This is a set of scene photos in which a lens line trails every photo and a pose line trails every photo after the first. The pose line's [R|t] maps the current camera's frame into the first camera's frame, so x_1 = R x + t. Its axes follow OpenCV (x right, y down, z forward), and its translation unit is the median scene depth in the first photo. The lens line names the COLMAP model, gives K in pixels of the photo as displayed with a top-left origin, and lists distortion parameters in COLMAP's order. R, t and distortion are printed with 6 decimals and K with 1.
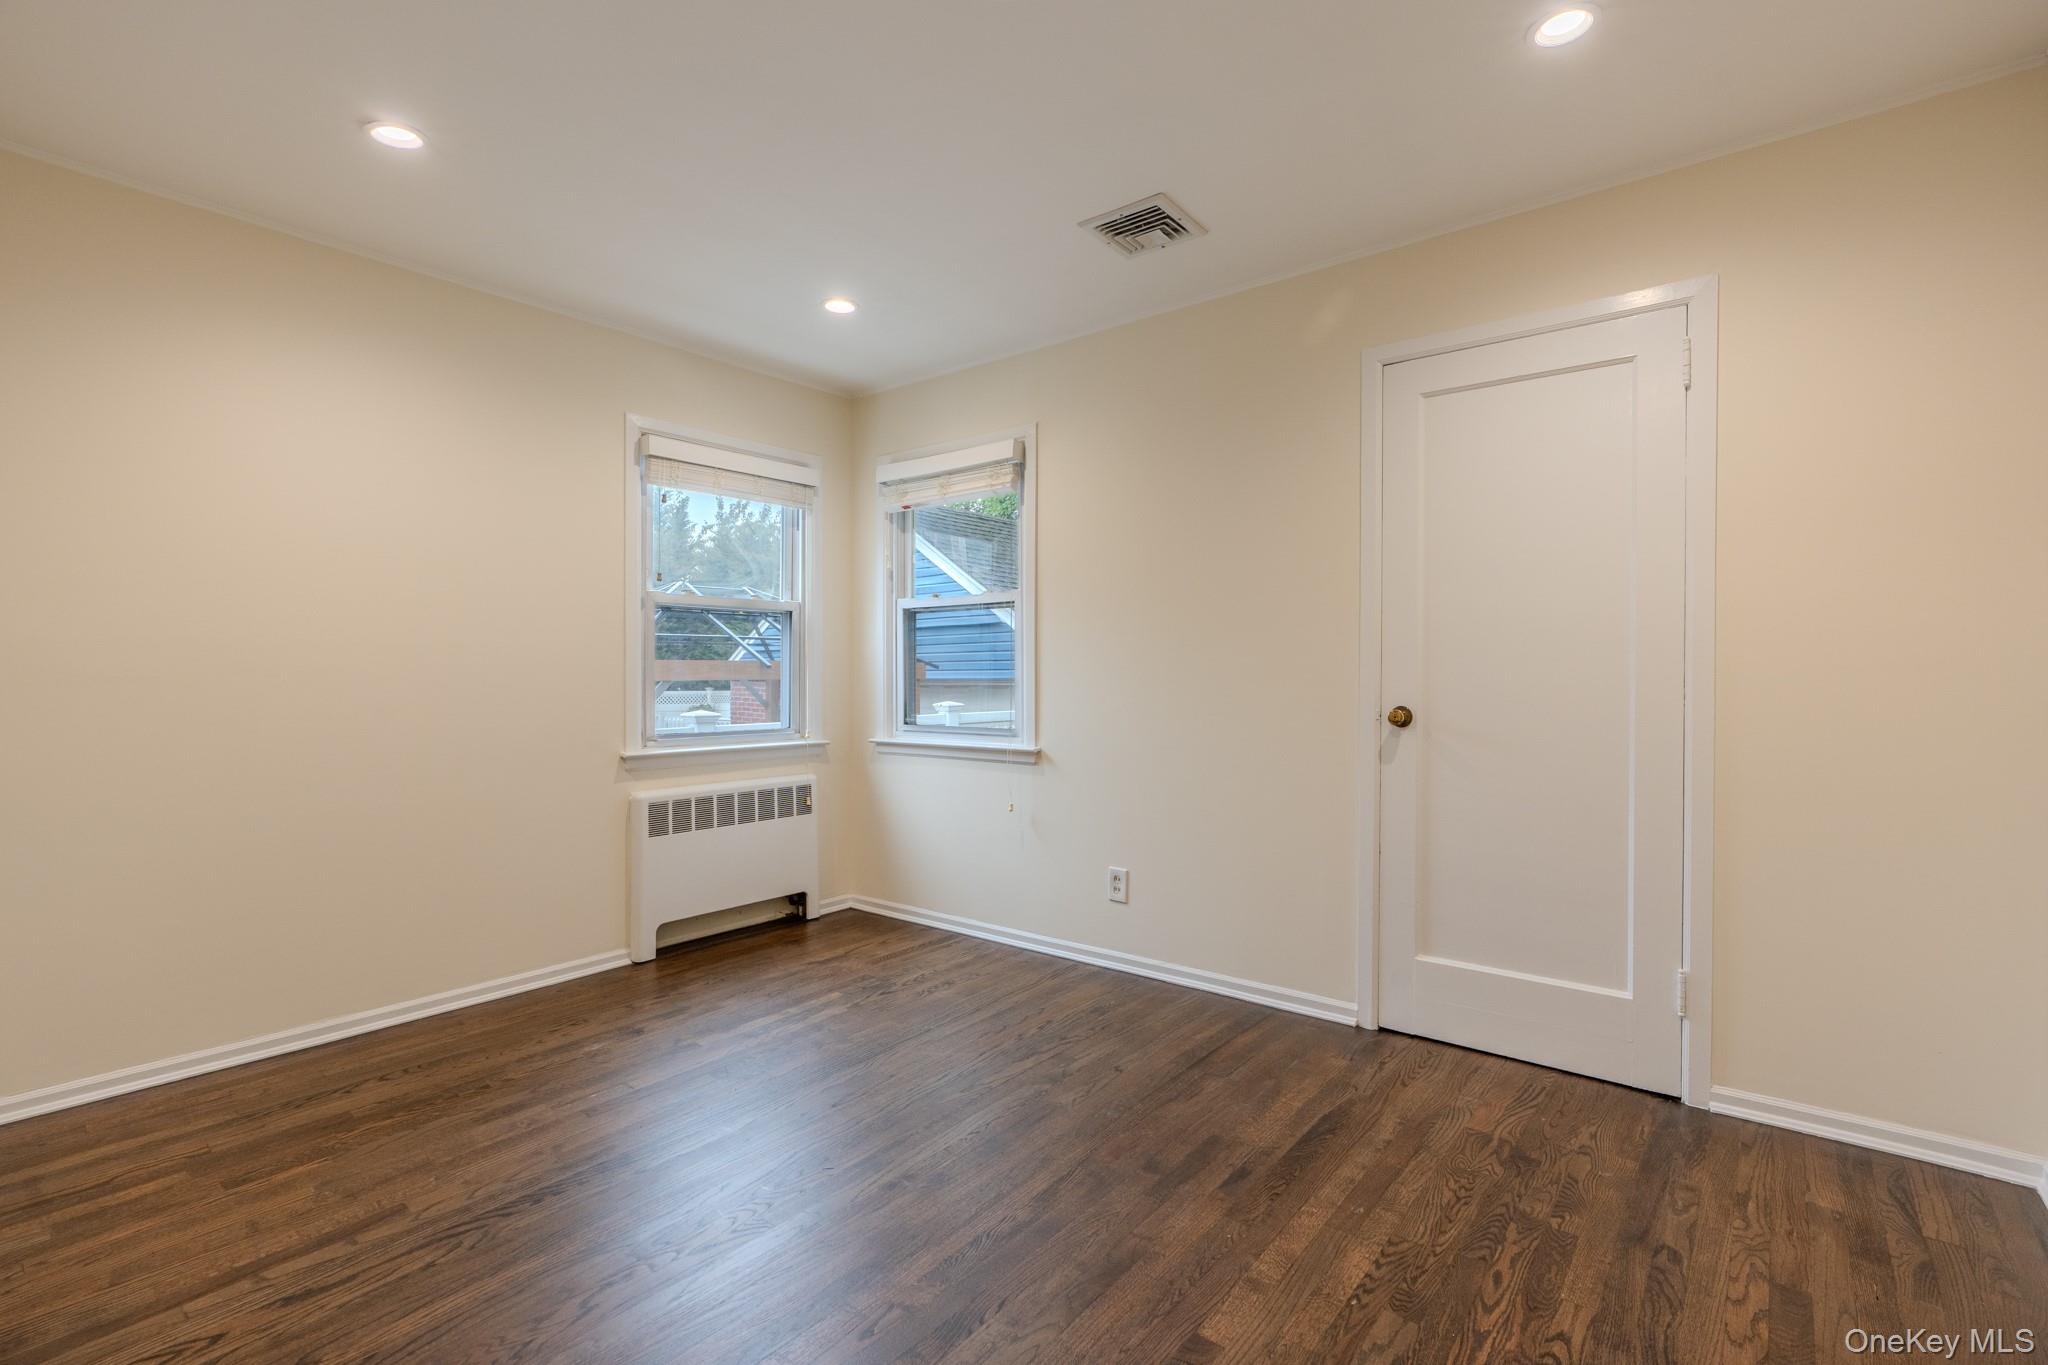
lens RADIAL K [[915.4, 0, 1023.5], [0, 915.4, 676.1], [0, 0, 1]] dist [-0.003548, 0.000276]
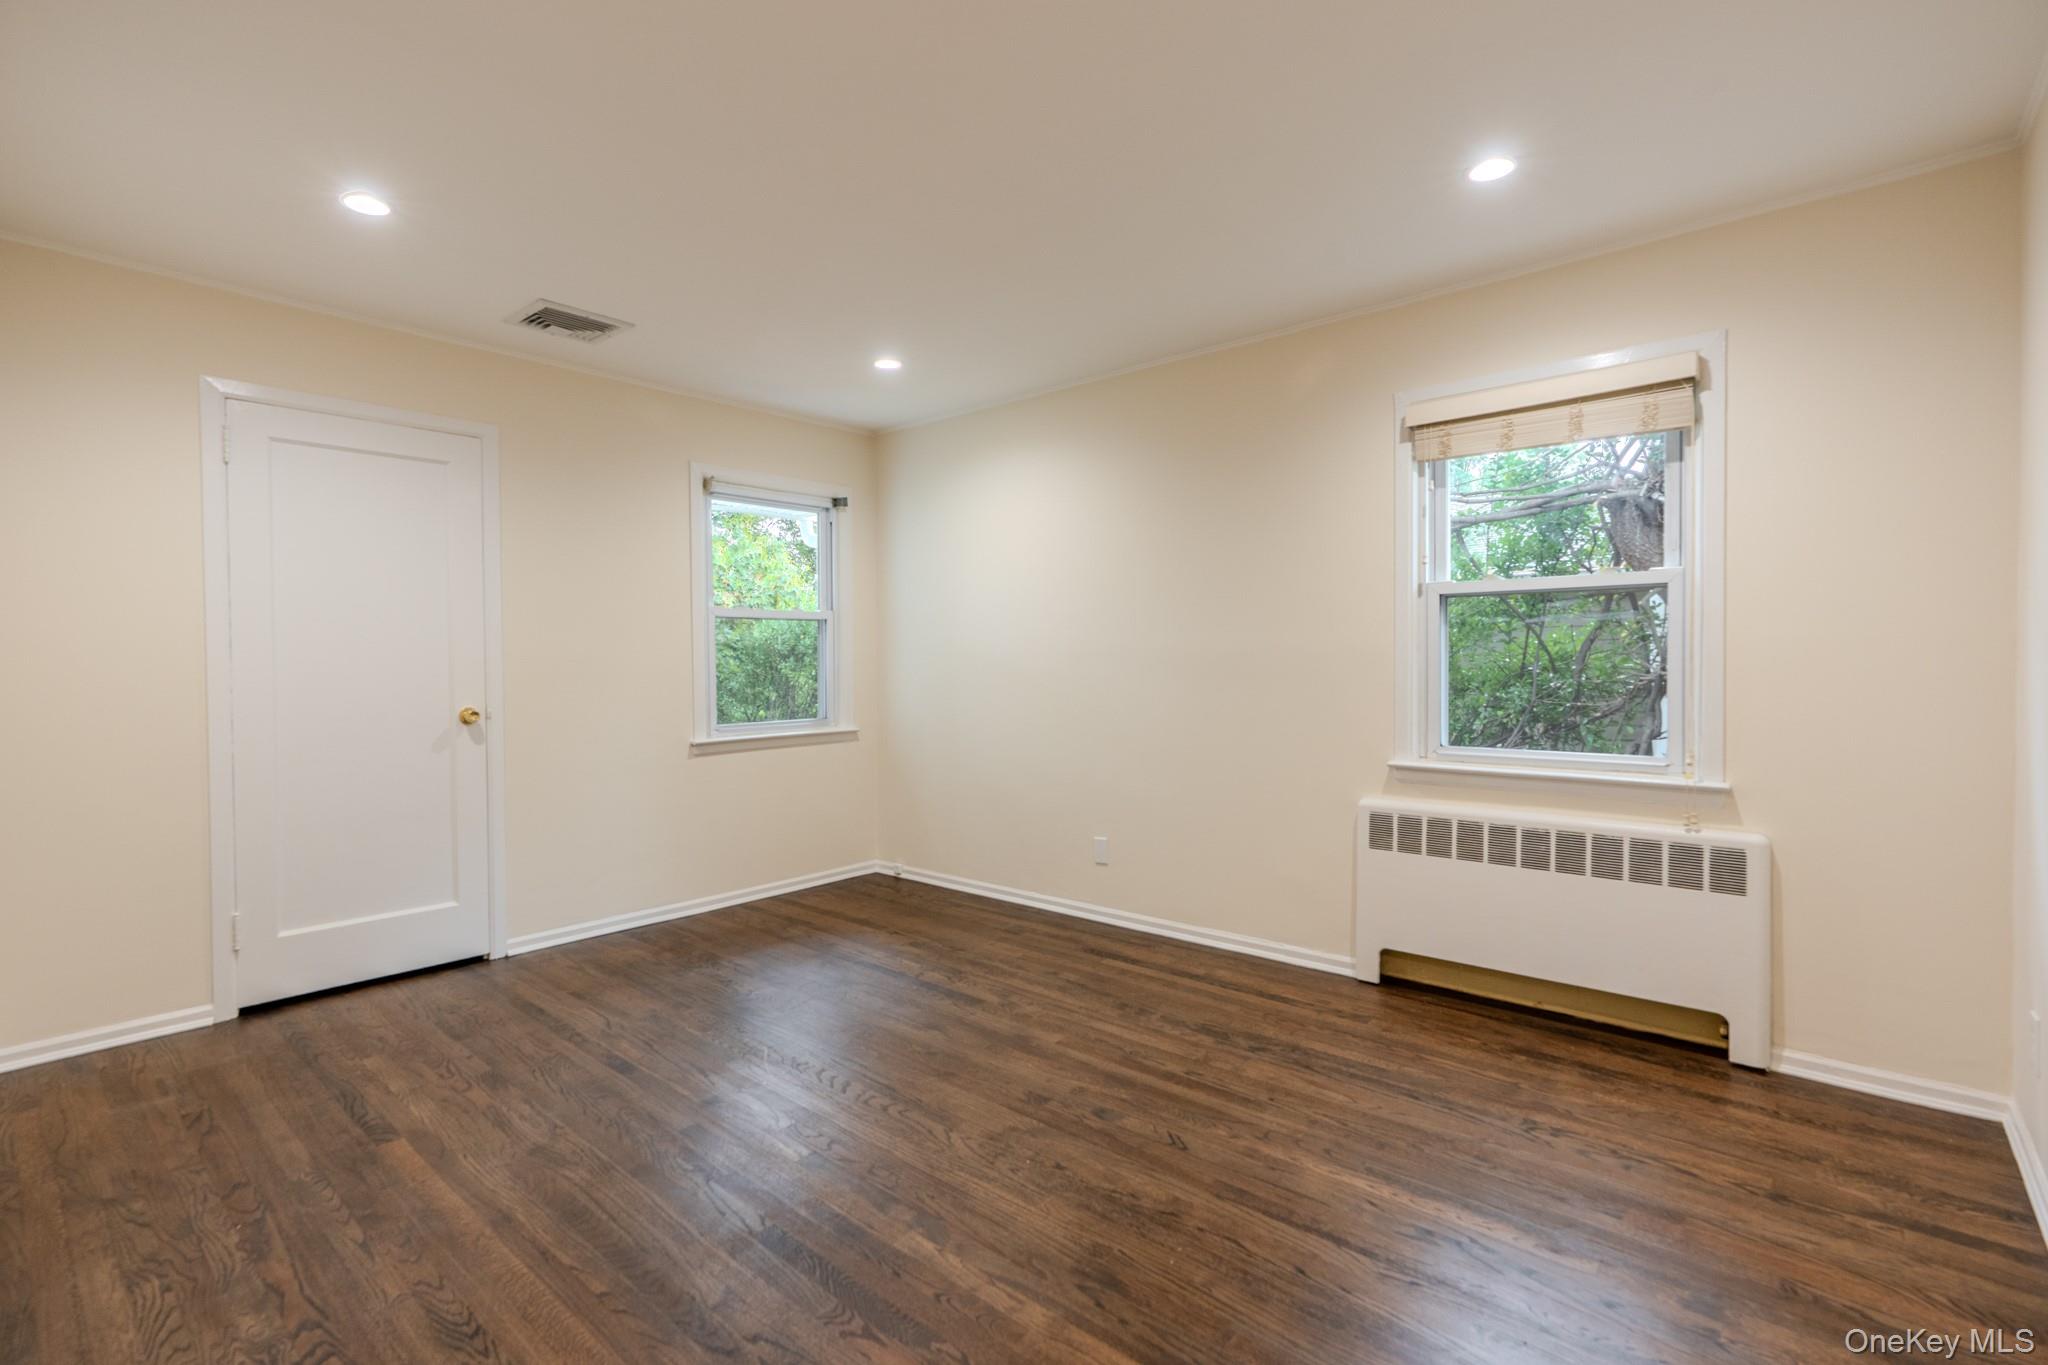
lens RADIAL K [[915.4, 0, 1023.5], [0, 915.4, 676.1], [0, 0, 1]] dist [-0.003548, 0.000276]
pose [[-0.006718, 0.014552, -0.999872, 0.492112], [-0.008264, 0.999859, 0.014607, -0.007564], [0.999943, 0.008361, -0.006597, 0.630913]]
